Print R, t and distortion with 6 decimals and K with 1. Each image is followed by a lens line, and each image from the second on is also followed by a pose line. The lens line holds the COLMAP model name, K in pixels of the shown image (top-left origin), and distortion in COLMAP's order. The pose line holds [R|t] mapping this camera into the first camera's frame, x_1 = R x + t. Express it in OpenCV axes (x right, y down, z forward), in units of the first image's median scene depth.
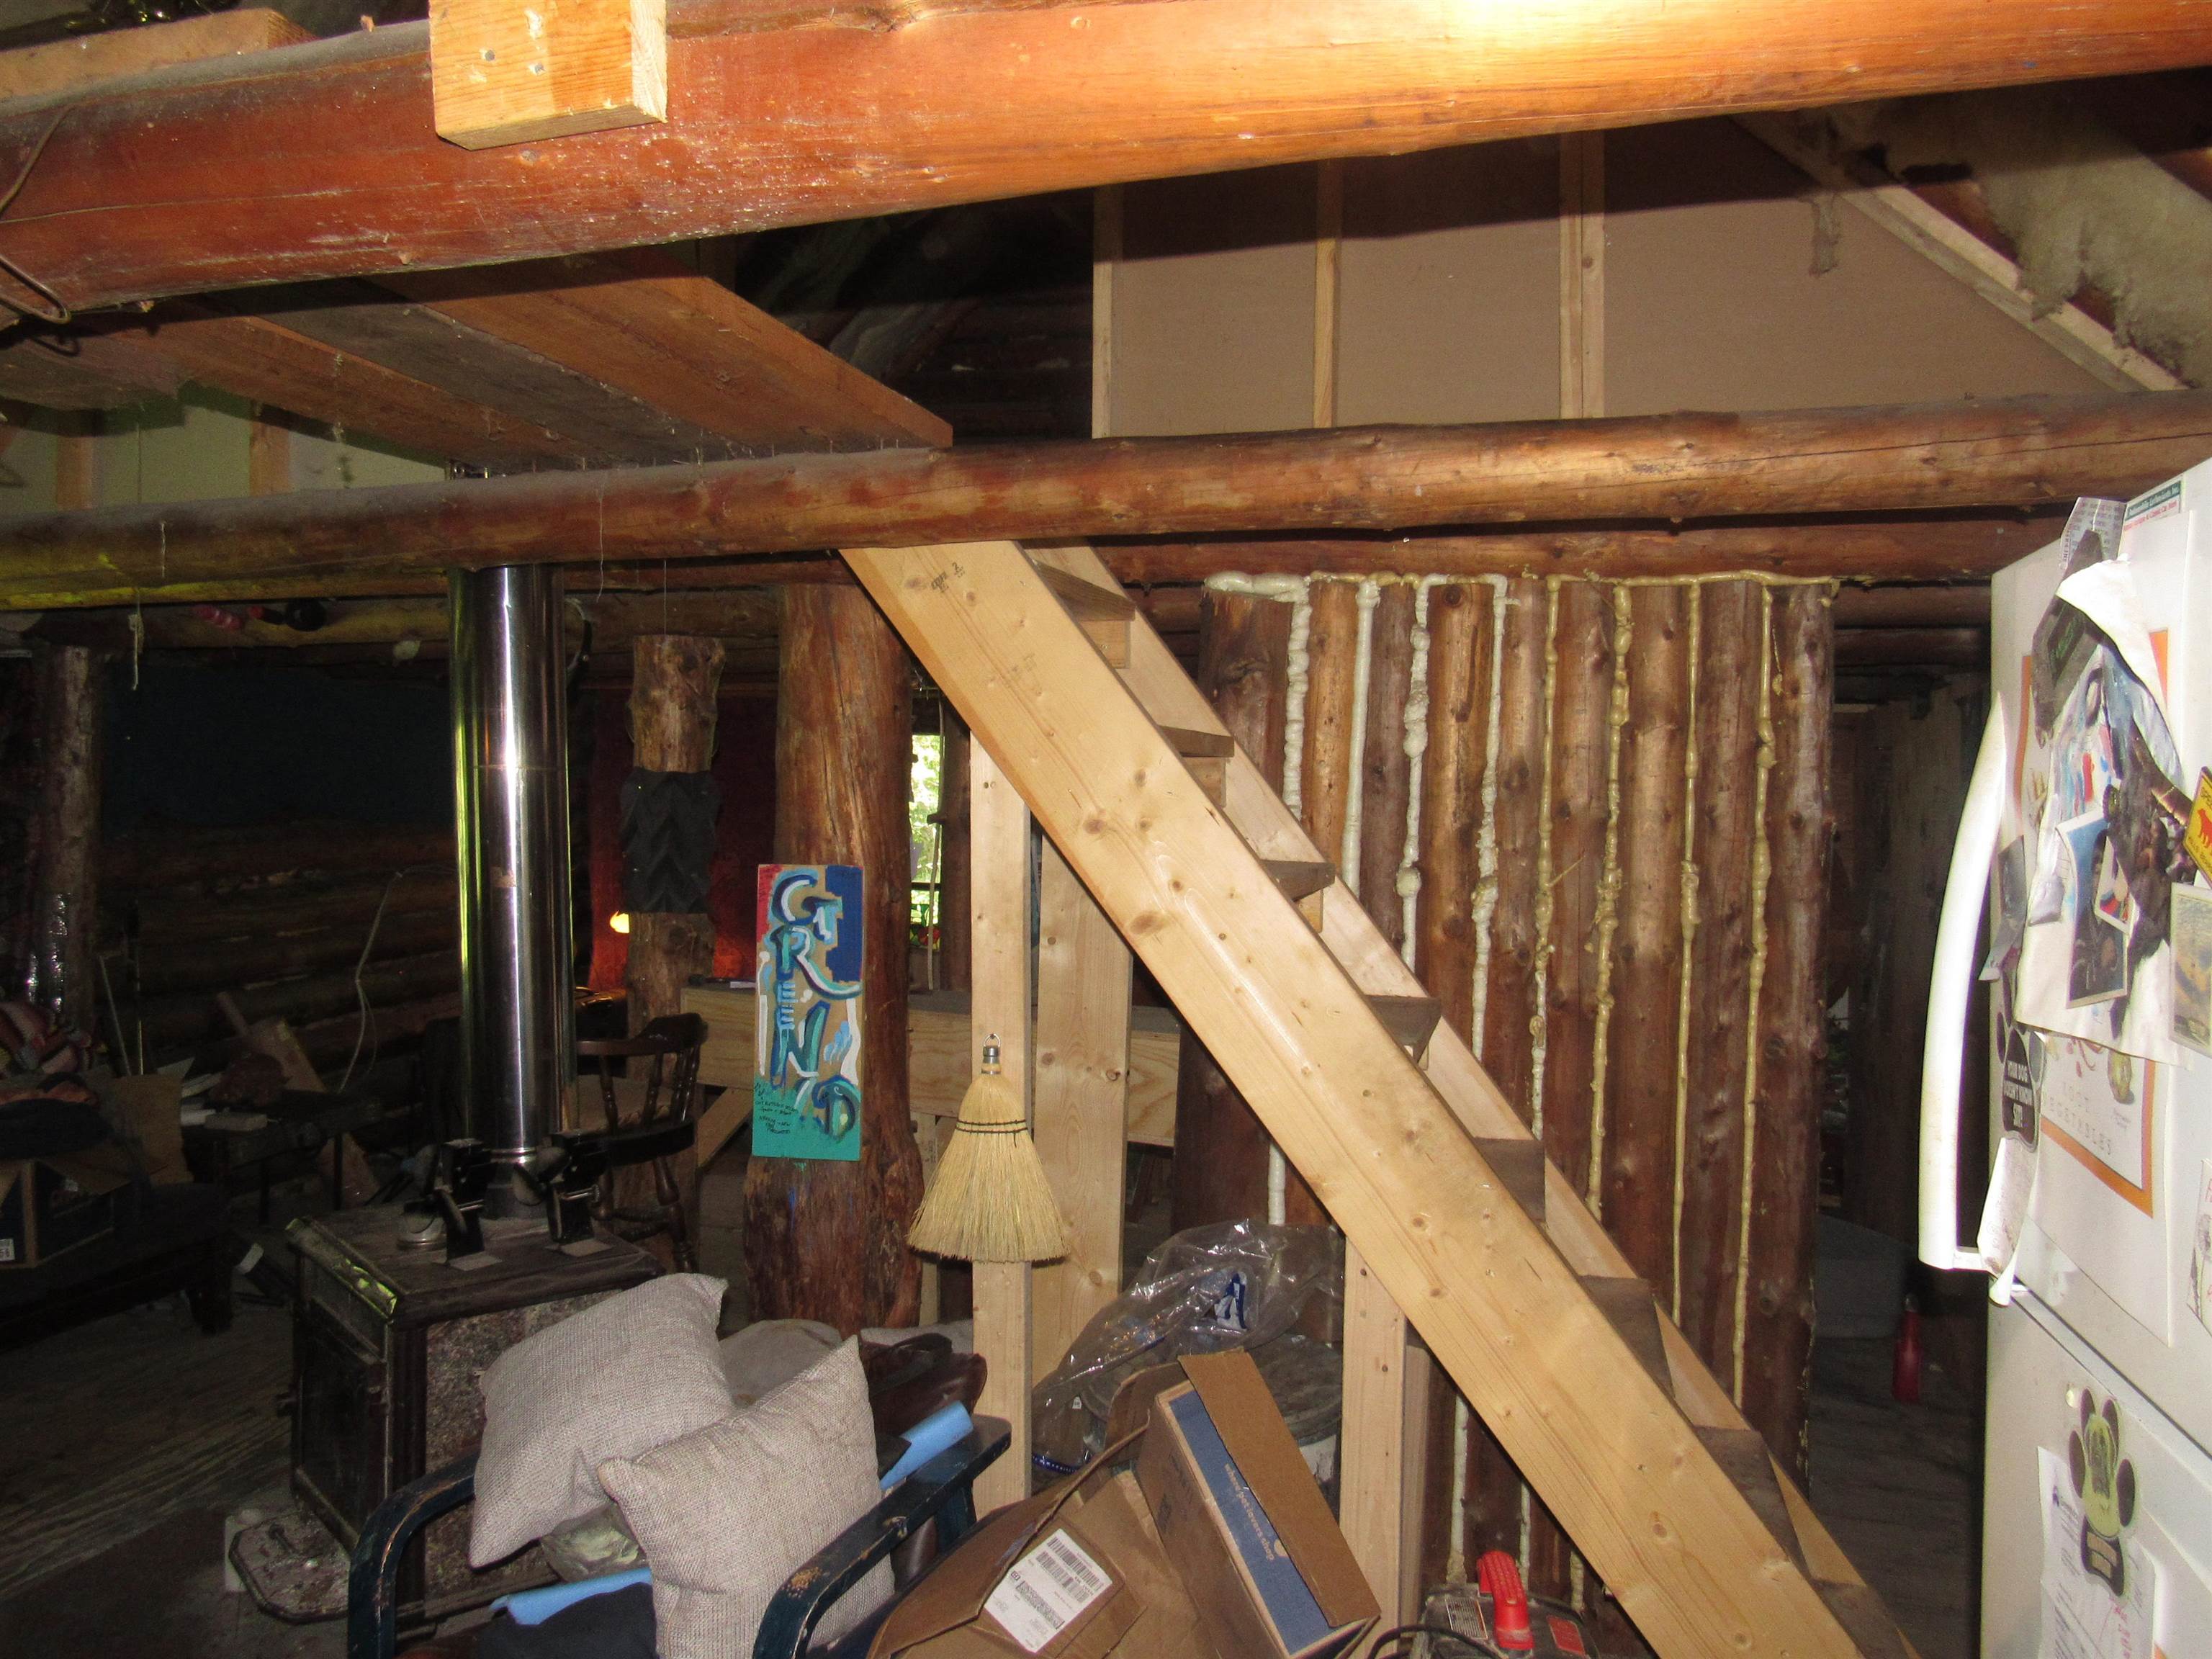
lens RADIAL K [[1564.4, 0, 1112.4], [0, 1564.4, 838.2], [0, 0, 1]] dist [-0.035928, 0.007809]
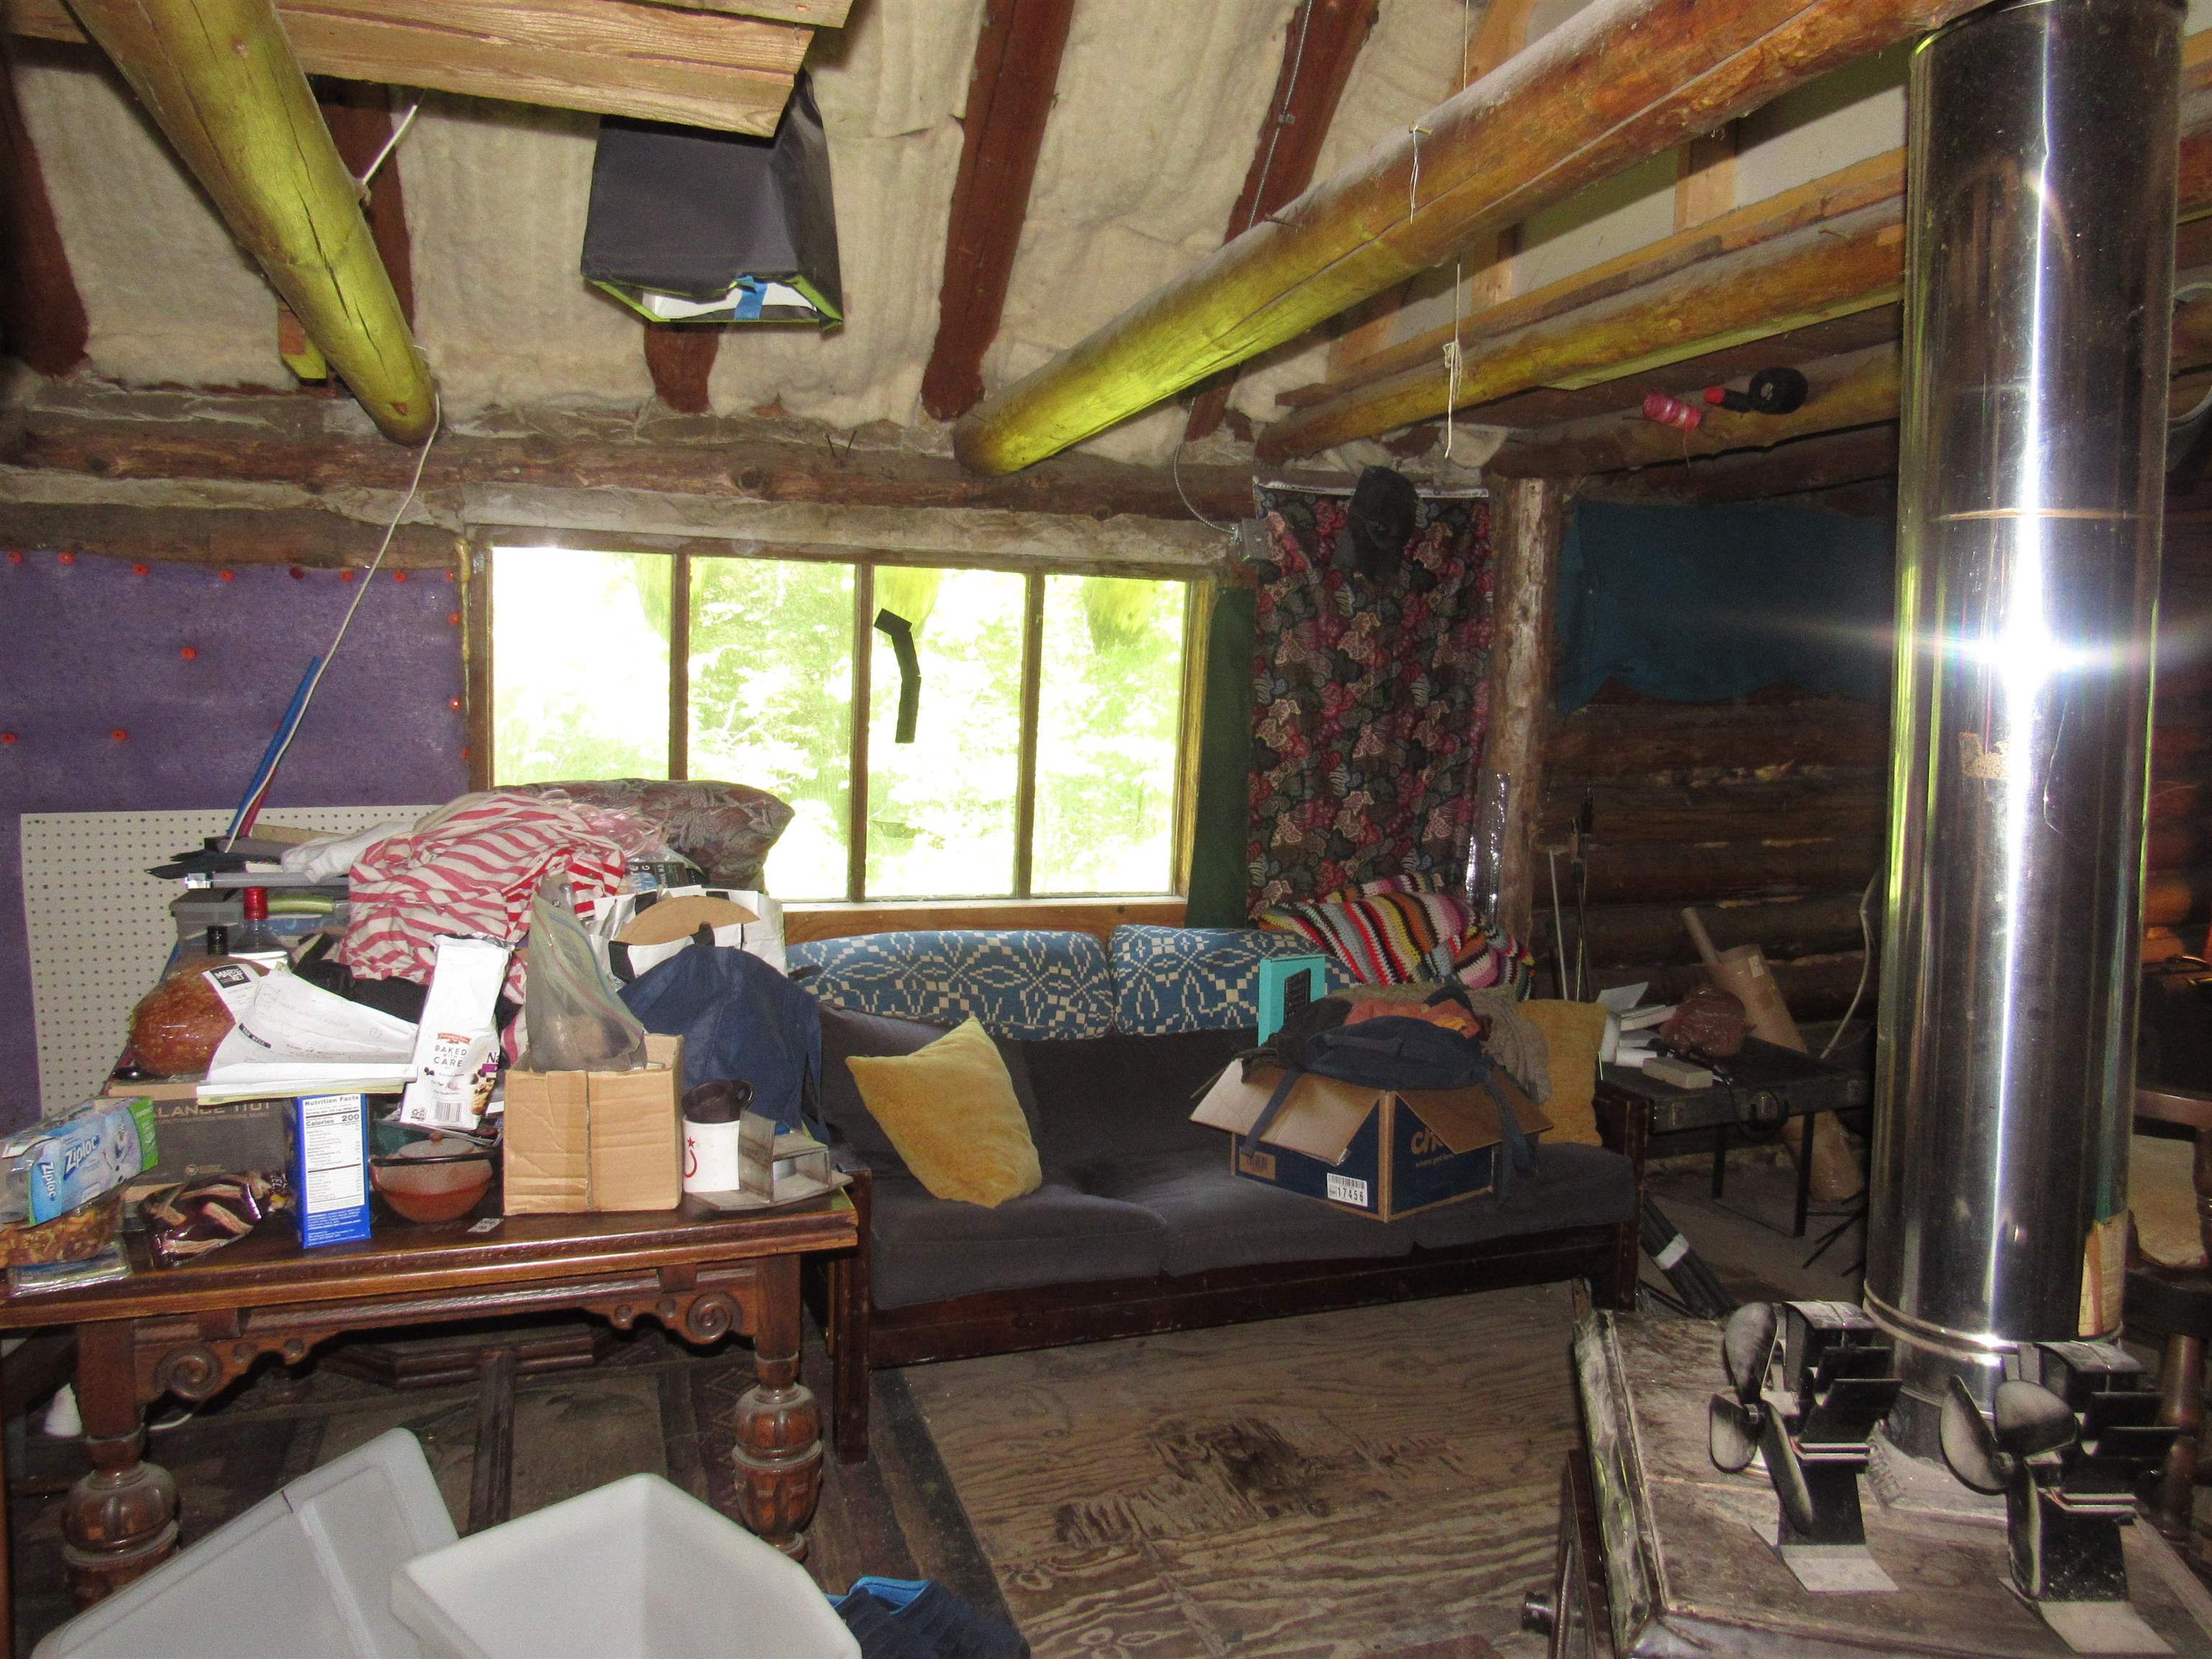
lens RADIAL K [[1564.4, 0, 1117.7], [0, 1564.4, 832.8], [0, 0, 1]] dist [-0.035928, 0.007809]
pose [[0.582131, 0.077583, -0.809385, -0.103533], [-0.036090, 0.996922, 0.069602, 0.016224], [0.812294, -0.011307, 0.583139, 0.321977]]
